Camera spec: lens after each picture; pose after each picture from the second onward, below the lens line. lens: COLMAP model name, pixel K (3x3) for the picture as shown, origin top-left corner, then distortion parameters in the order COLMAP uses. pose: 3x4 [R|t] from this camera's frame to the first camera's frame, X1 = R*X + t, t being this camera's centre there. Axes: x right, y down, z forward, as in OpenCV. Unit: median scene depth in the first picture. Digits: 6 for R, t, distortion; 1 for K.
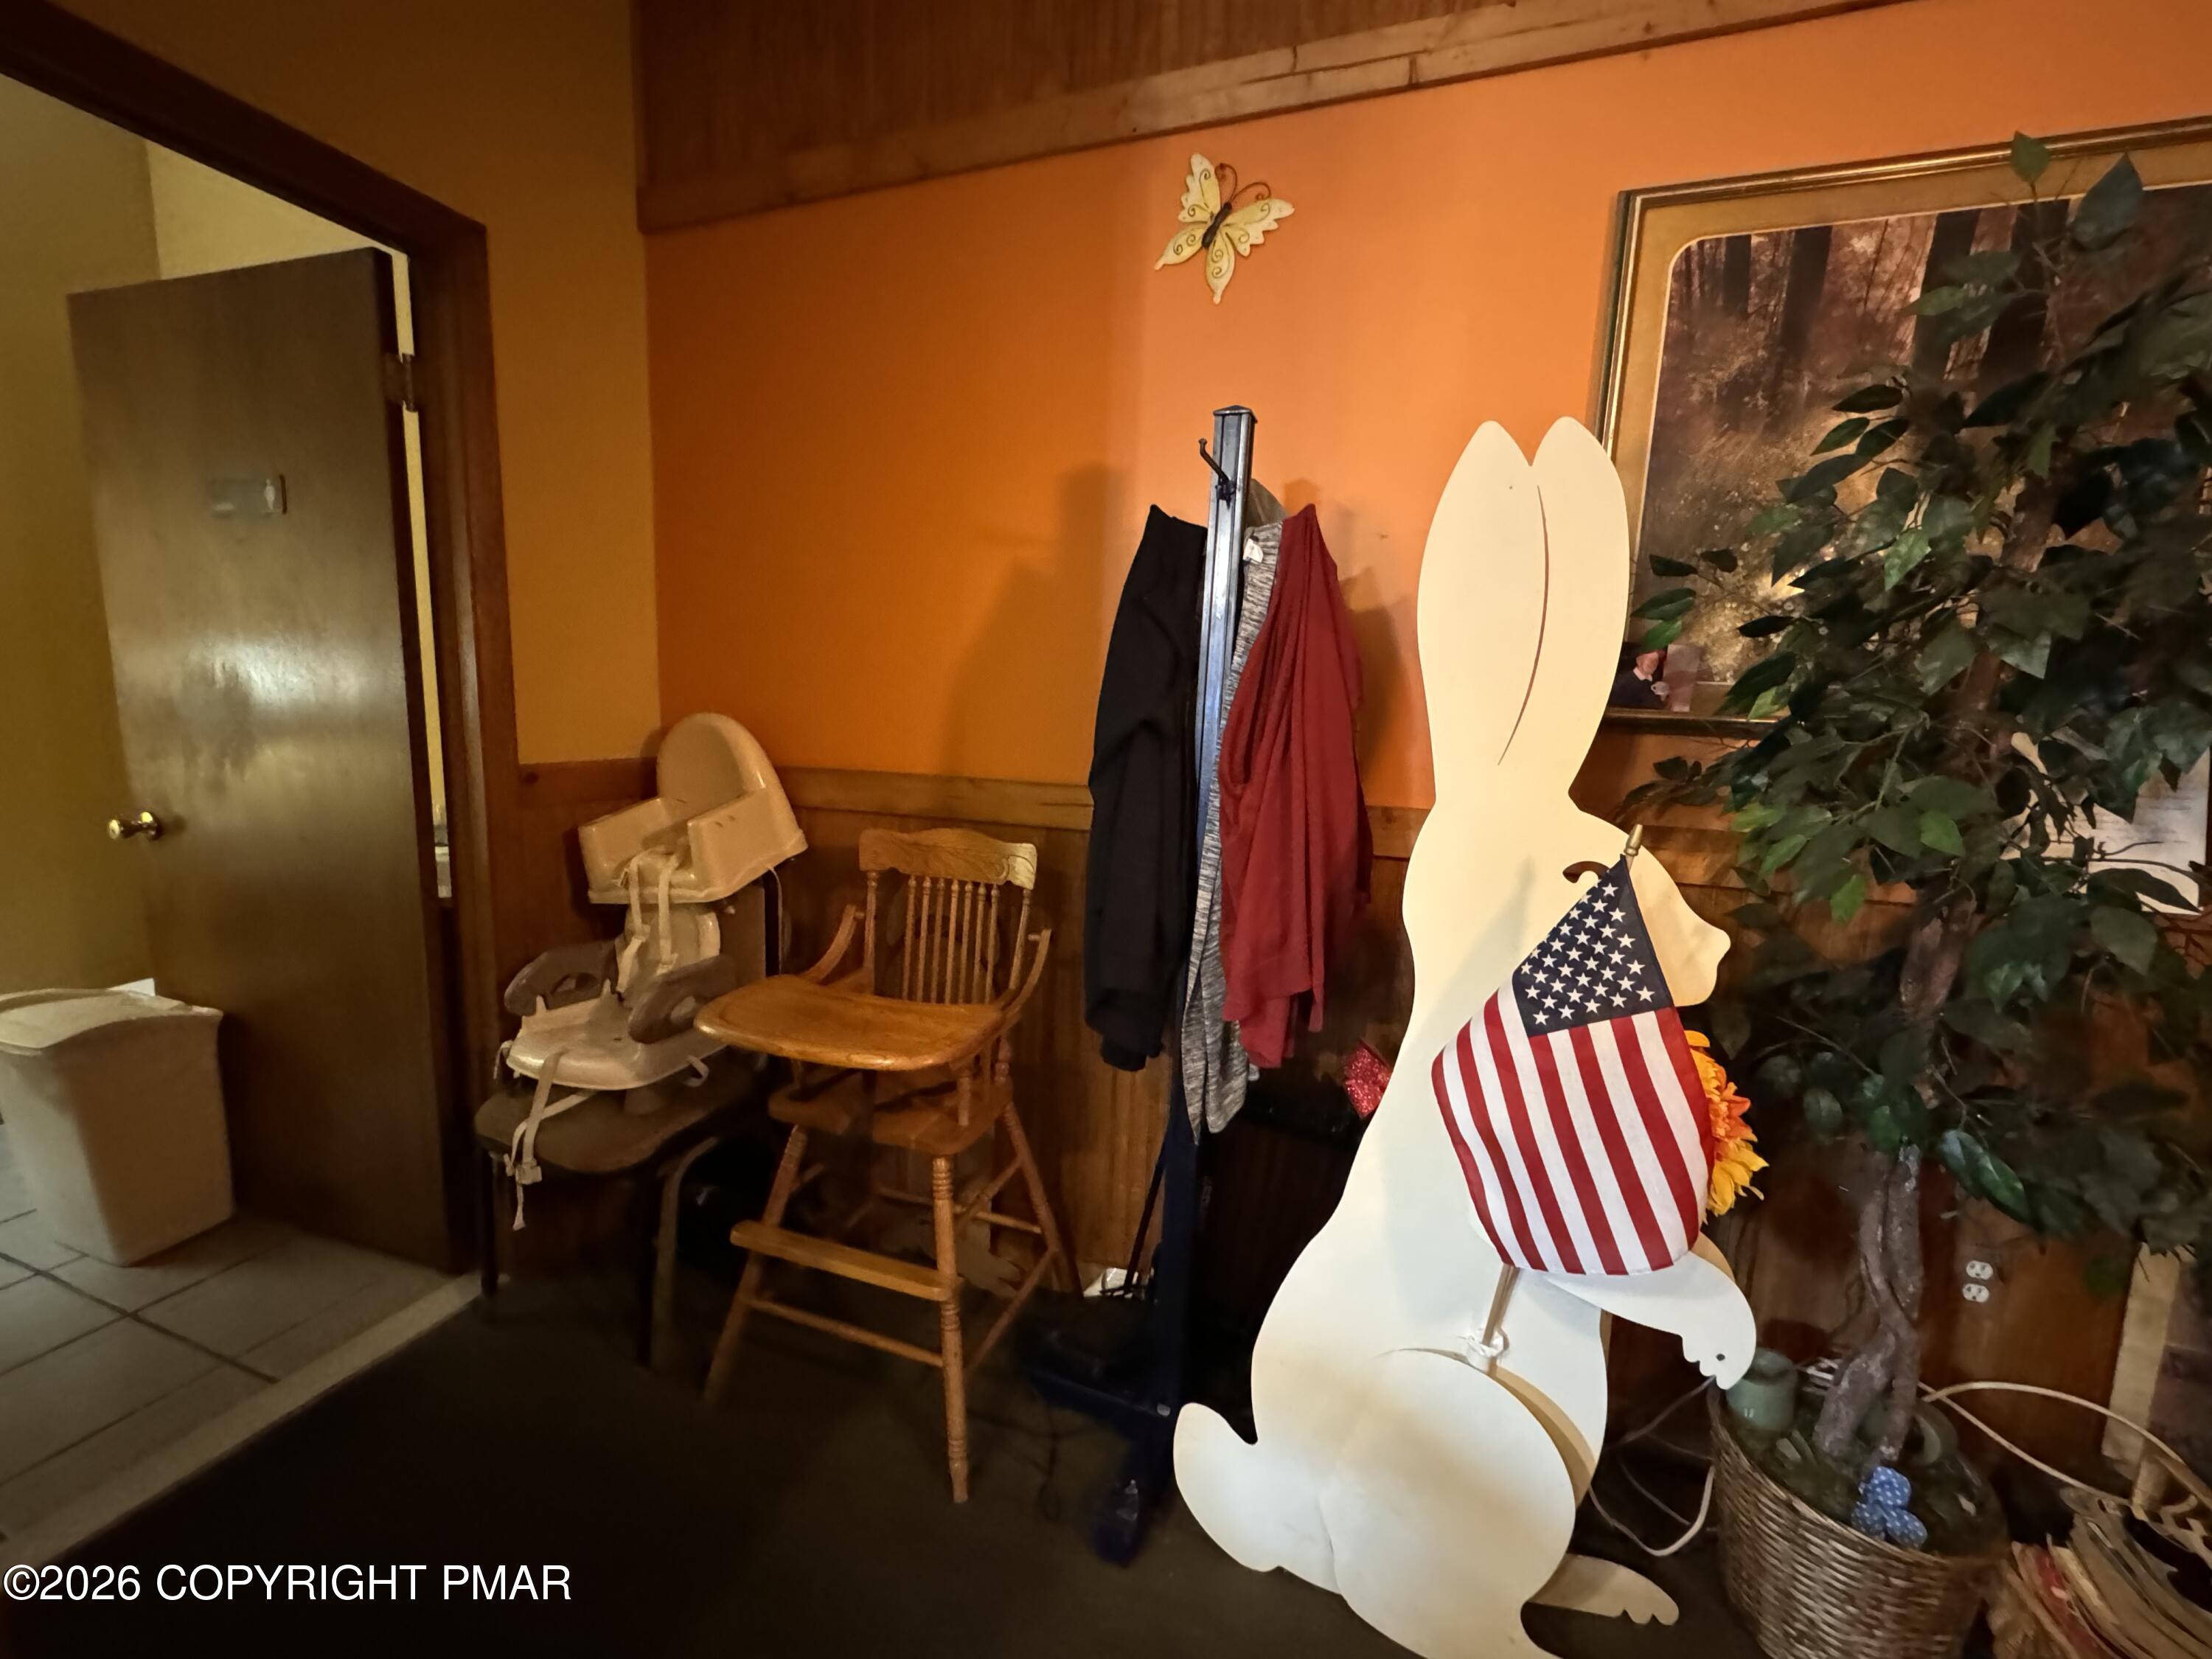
lens RADIAL K [[882.1, 0, 1105.6], [0, 882.1, 827.2], [0, 0, 1]] dist [-0.002374, 0.000075]
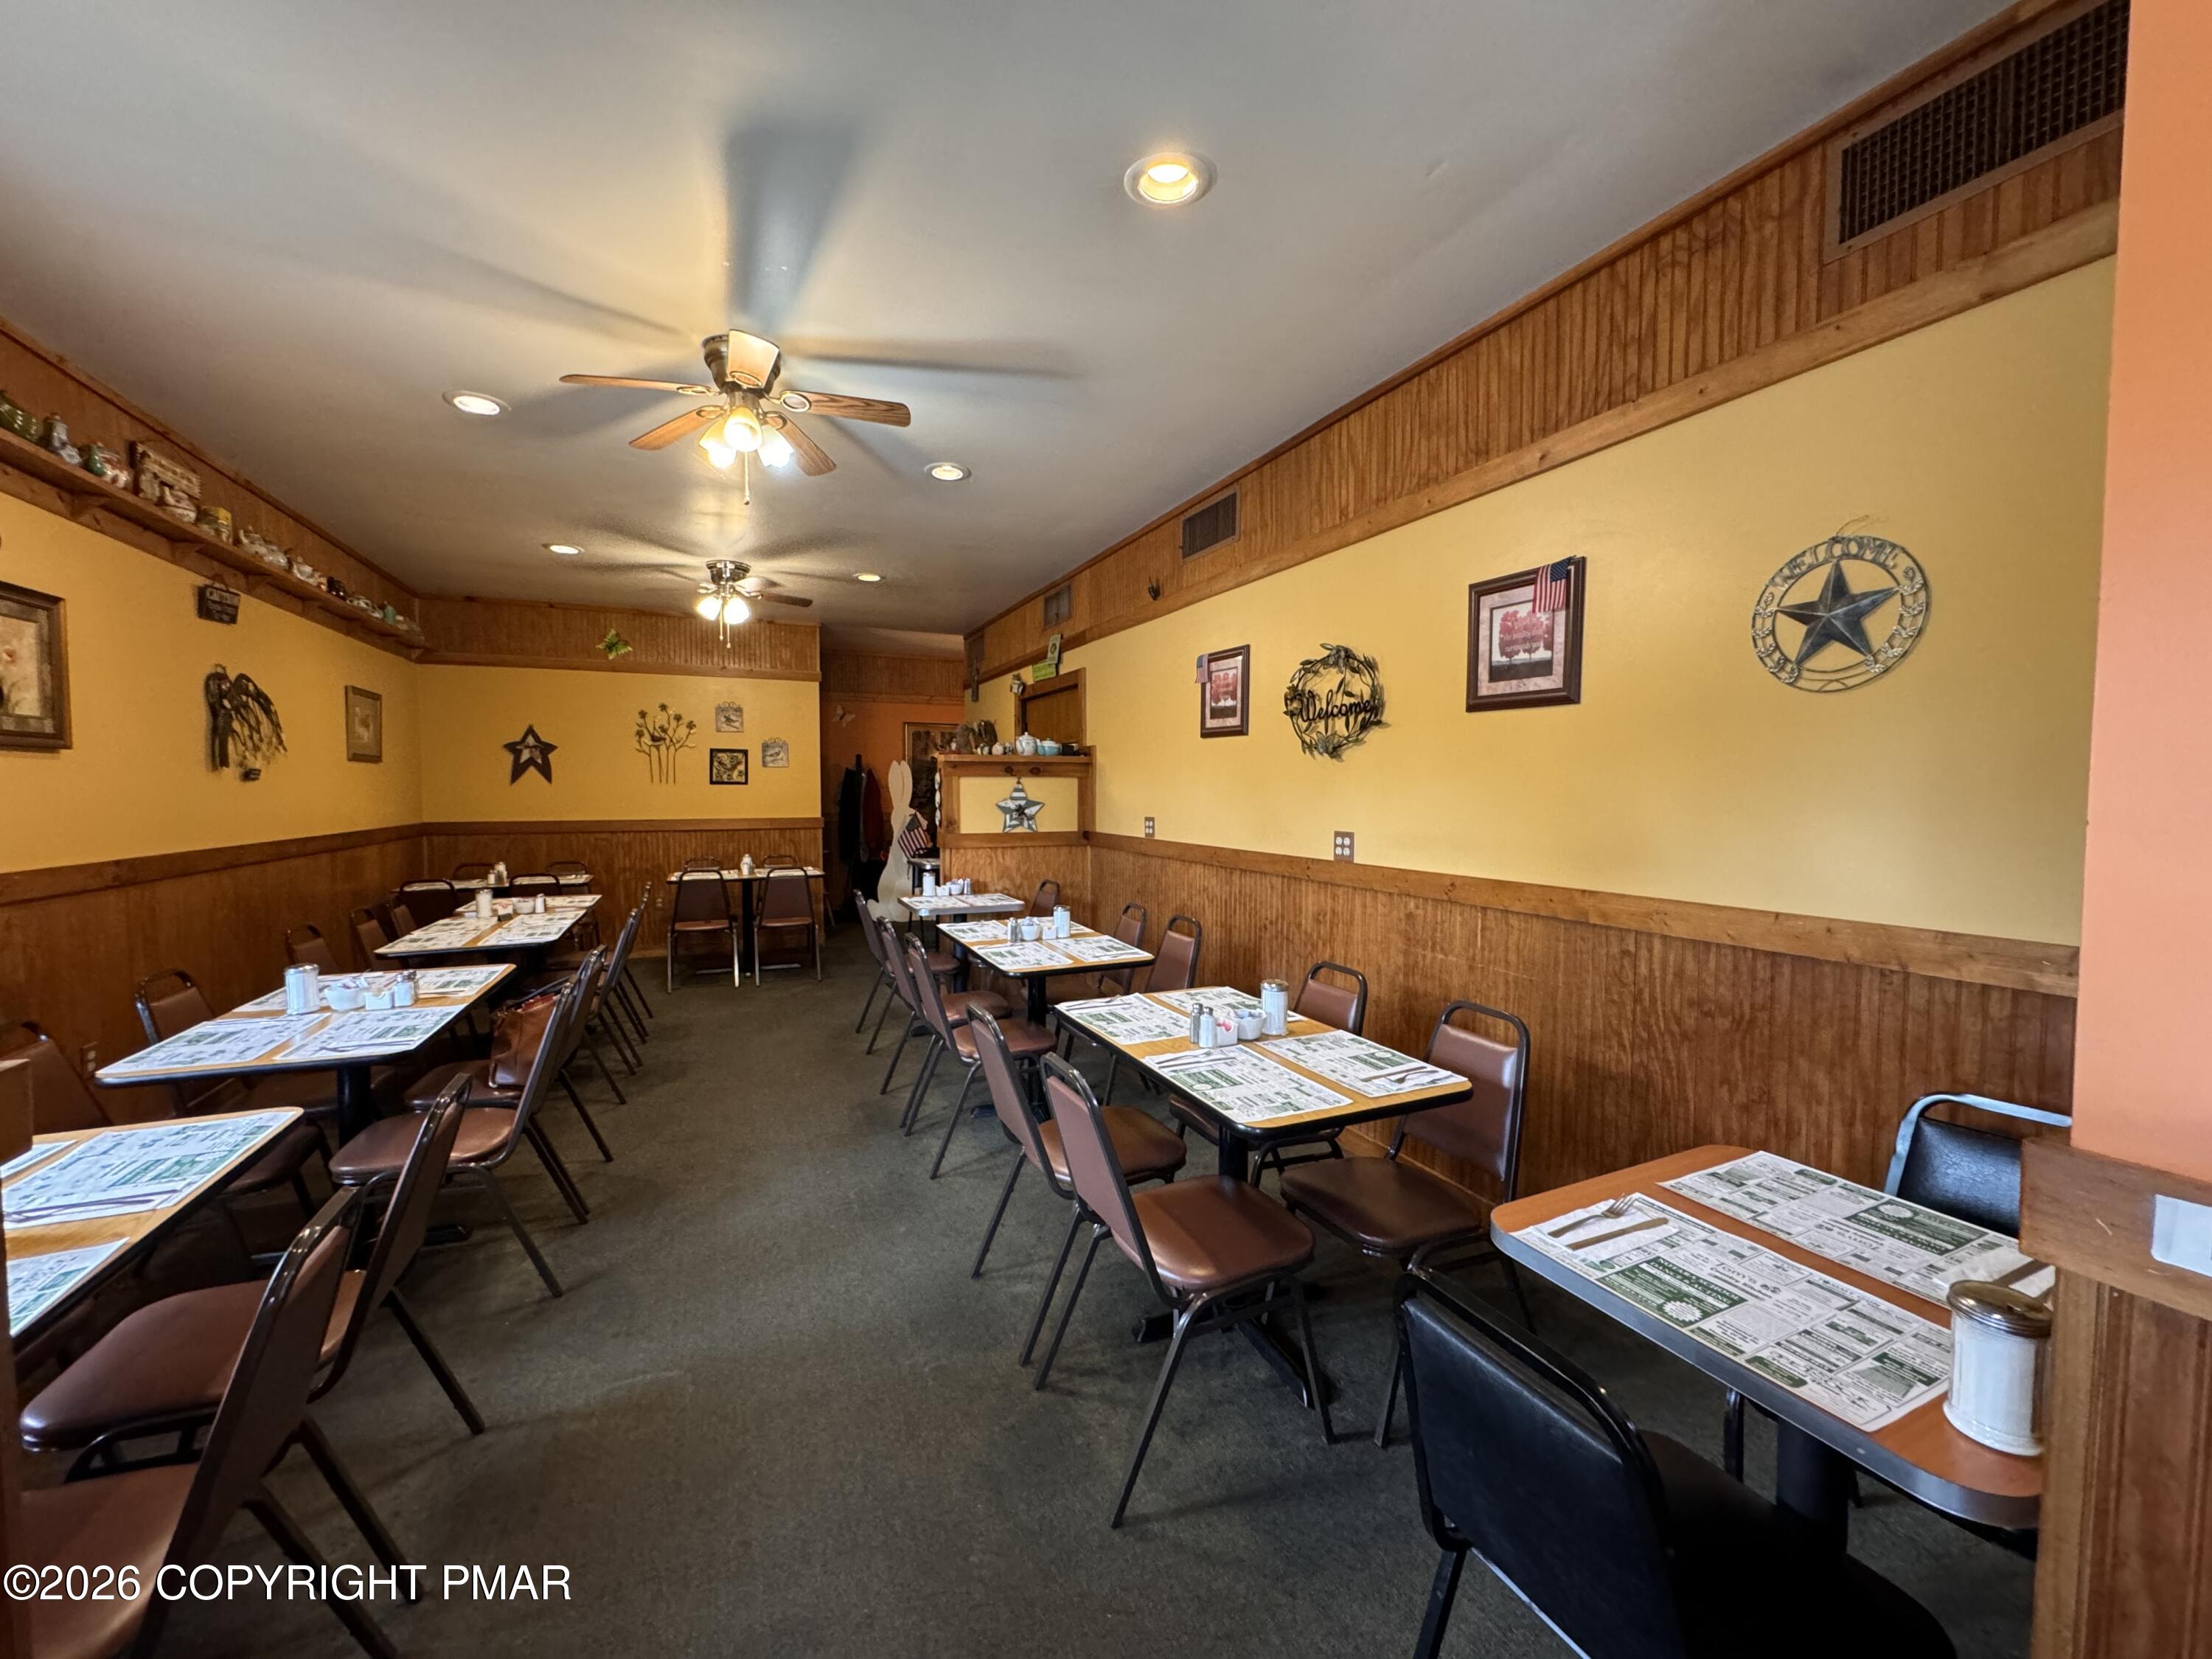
lens RADIAL K [[881.3, 0, 1104.3], [0, 881.3, 826.8], [0, 0, 1]] dist [0.000105, -0.000225]
pose [[0.737191, -0.106403, 0.667254, -3.509224], [0.151424, 0.988422, -0.009677, 0.496480], [-0.658498, 0.108172, 0.744768, -6.058205]]
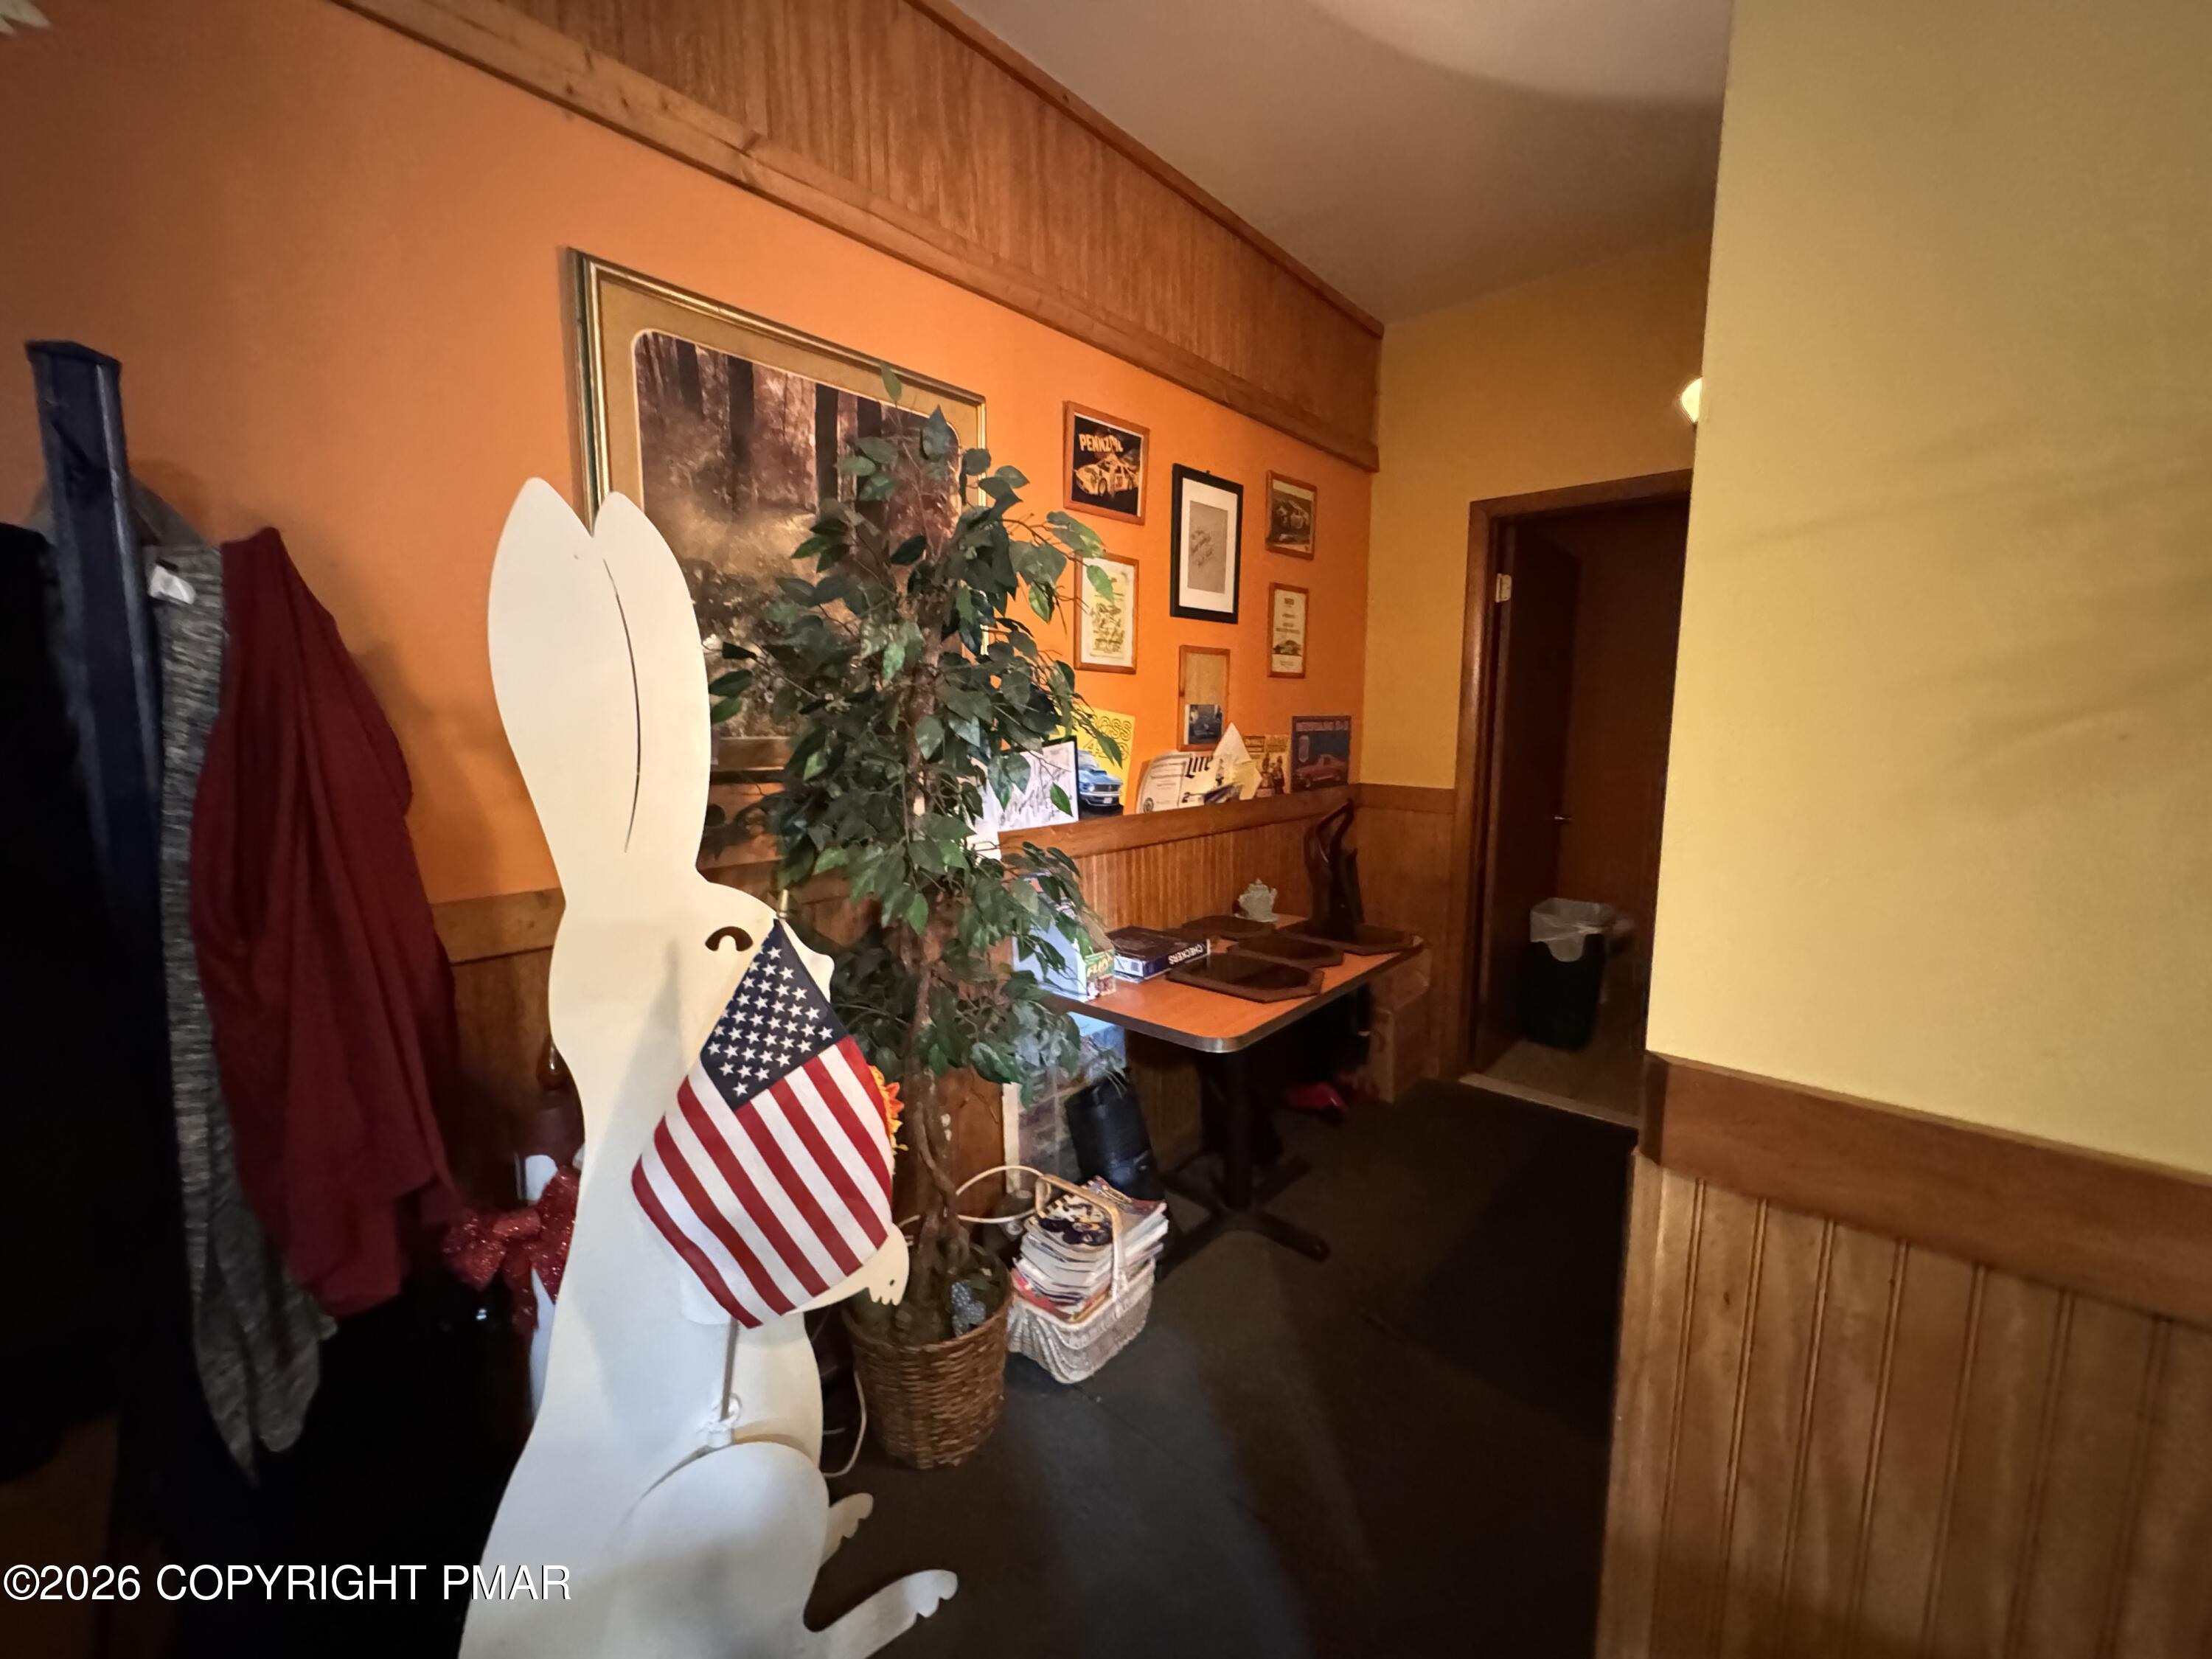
lens RADIAL K [[881.3, 0, 1104.3], [0, 881.3, 826.8], [0, 0, 1]] dist [0.000105, -0.000225]
pose [[0.374953, -0.154062, 0.914153, -0.214698], [0.144160, 0.983788, 0.106669, -0.118540], [-0.915766, 0.091788, 0.391084, 0.144711]]
